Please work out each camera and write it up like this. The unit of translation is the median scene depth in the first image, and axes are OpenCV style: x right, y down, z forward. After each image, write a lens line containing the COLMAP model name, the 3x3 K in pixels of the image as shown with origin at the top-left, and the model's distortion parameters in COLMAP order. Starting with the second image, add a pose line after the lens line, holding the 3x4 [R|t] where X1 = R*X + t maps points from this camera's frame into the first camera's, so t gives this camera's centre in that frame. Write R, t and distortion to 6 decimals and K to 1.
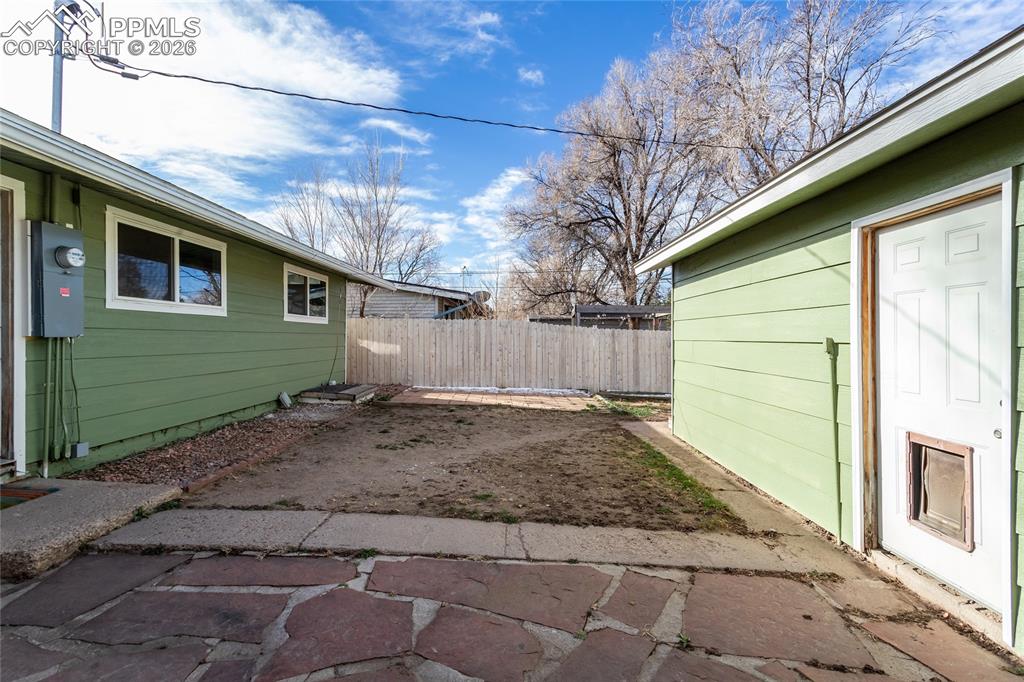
lens RADIAL K [[483.9, 0, 516.5], [0, 483.9, 330.2], [0, 0, 1]] dist [0.001235, 0.000368]
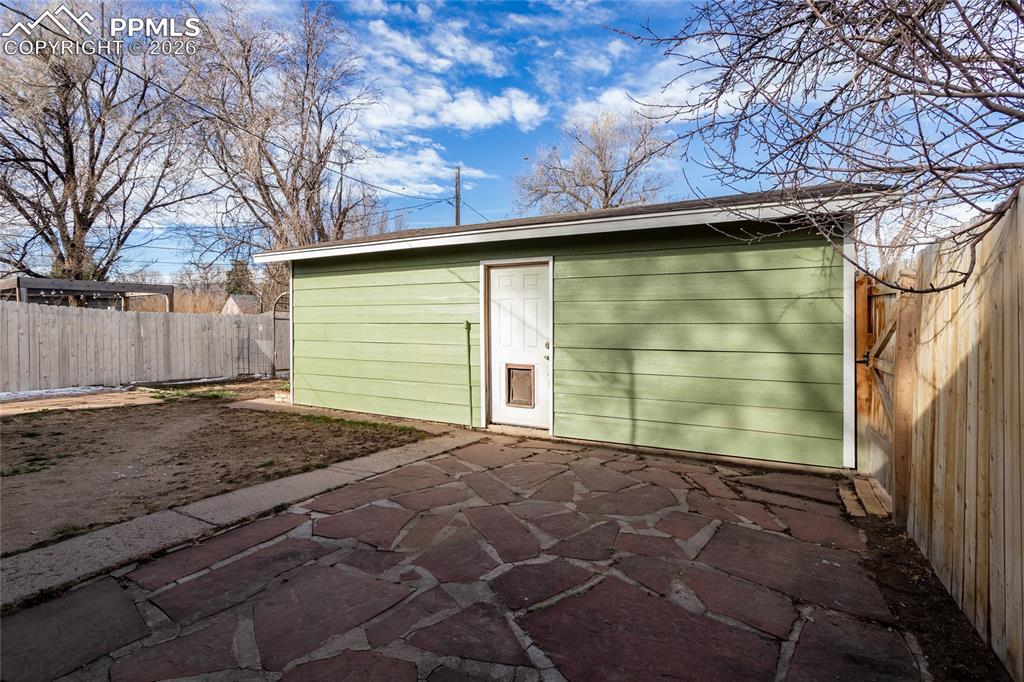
lens RADIAL K [[483.9, 0, 516.5], [0, 483.9, 330.2], [0, 0, 1]] dist [0.001235, 0.000368]
pose [[0.473057, -0.029403, 0.880541, -1.021001], [-0.005611, 0.999322, 0.036384, -0.017328], [-0.881014, -0.022153, 0.472571, -0.052602]]
